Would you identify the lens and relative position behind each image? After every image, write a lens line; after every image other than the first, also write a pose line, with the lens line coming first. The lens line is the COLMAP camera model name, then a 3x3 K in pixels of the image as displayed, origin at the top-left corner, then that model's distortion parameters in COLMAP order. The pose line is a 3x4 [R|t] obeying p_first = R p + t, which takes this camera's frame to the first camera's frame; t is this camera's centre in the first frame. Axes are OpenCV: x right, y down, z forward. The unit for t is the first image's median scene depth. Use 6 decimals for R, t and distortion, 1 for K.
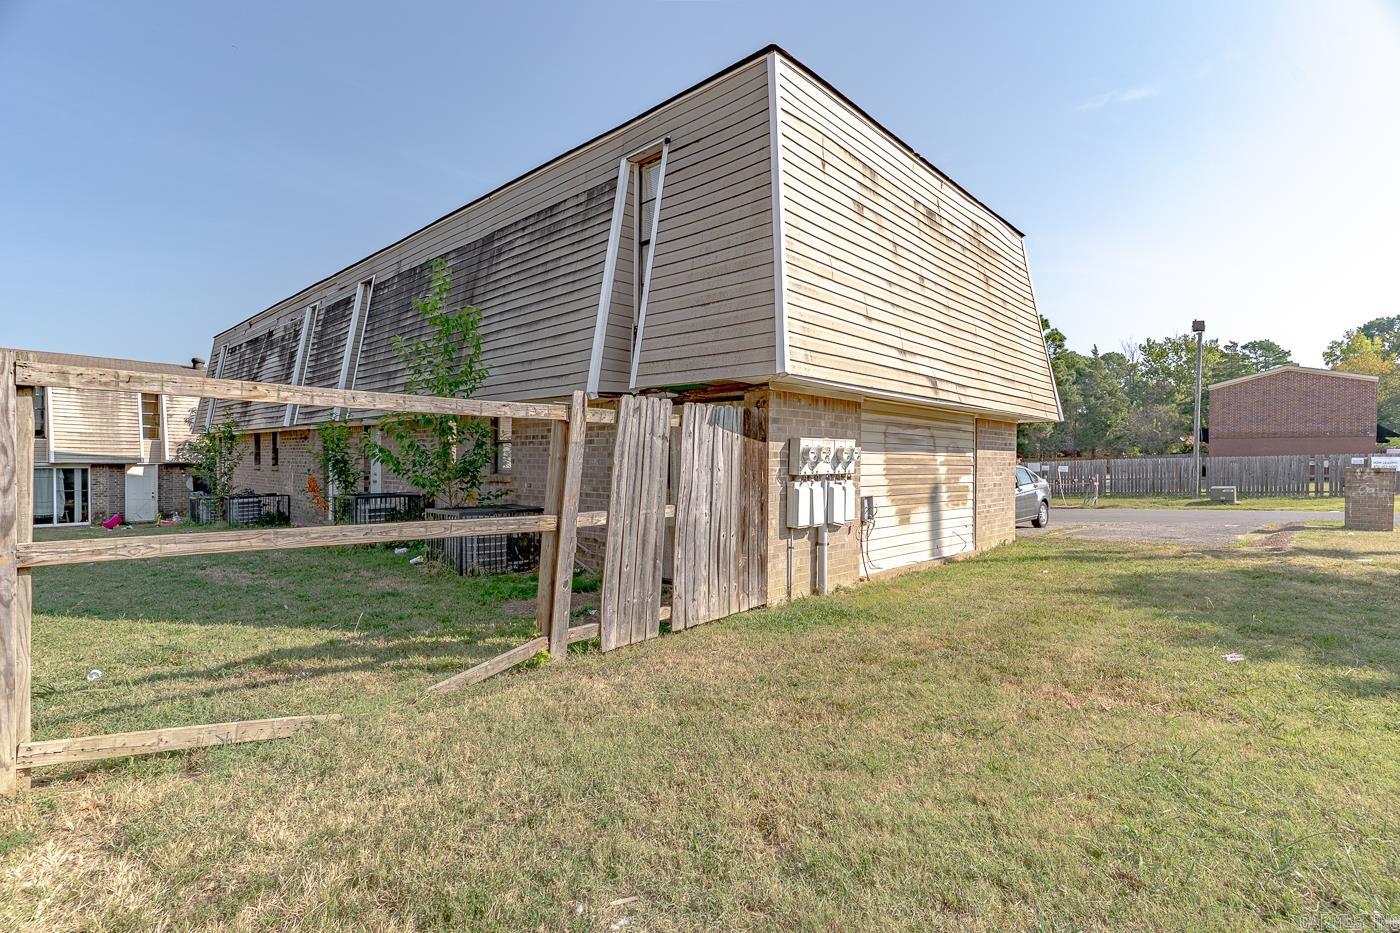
lens RADIAL K [[672.9, 0, 699.8], [0, 672.9, 469.9], [0, 0, 1]] dist [-0.006025, 0.000561]
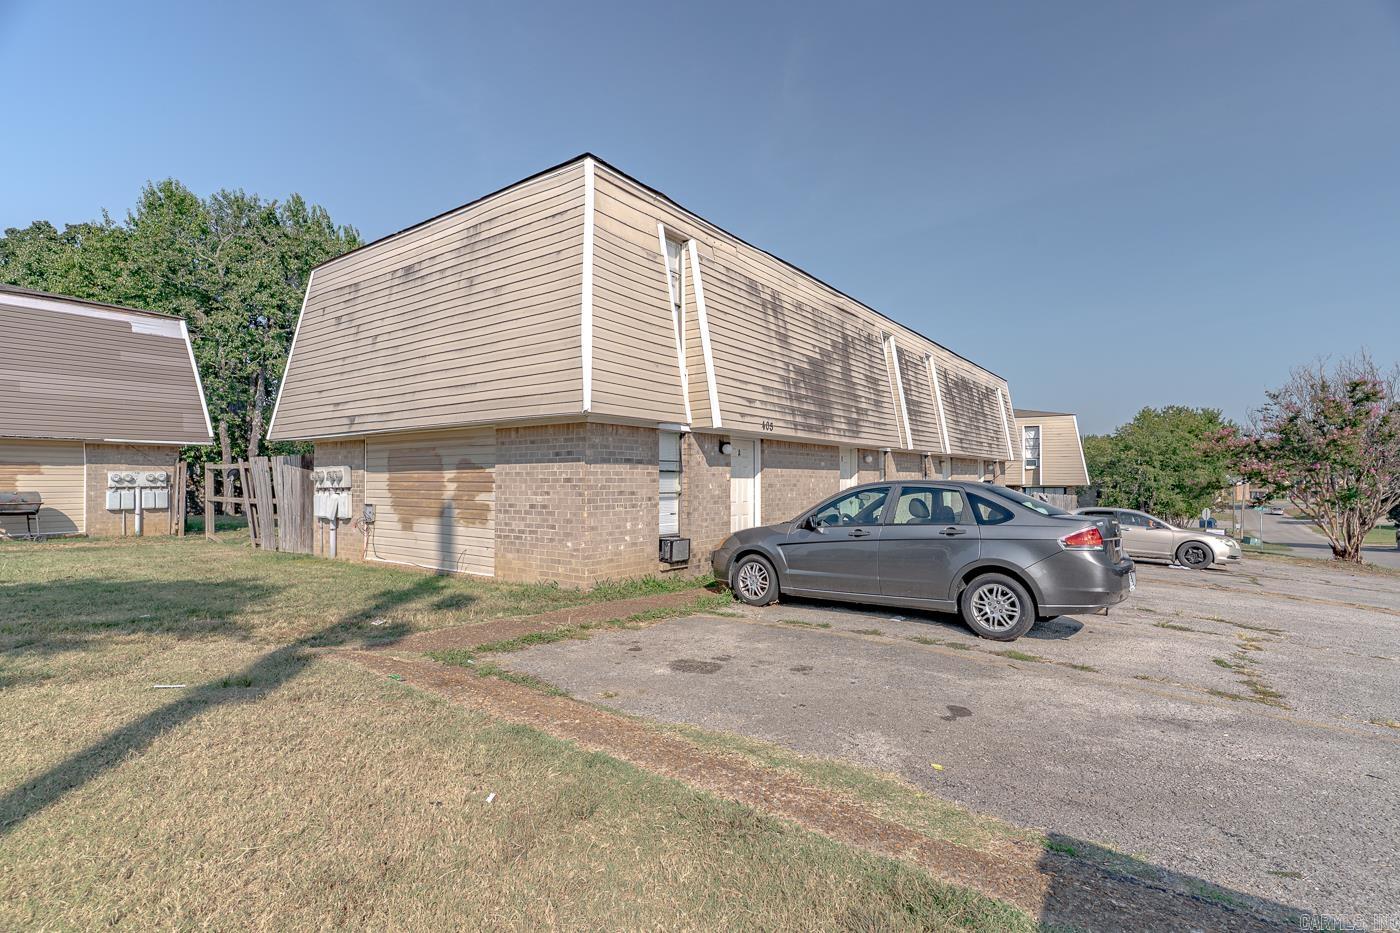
lens RADIAL K [[672.9, 0, 697.9], [0, 672.9, 468.5], [0, 0, 1]] dist [-0.006025, 0.000561]
pose [[0.114060, -0.024494, -0.993172, 1.653506], [-0.009431, 0.999624, -0.025736, -0.005576], [0.993429, 0.012302, 0.113786, 1.450320]]
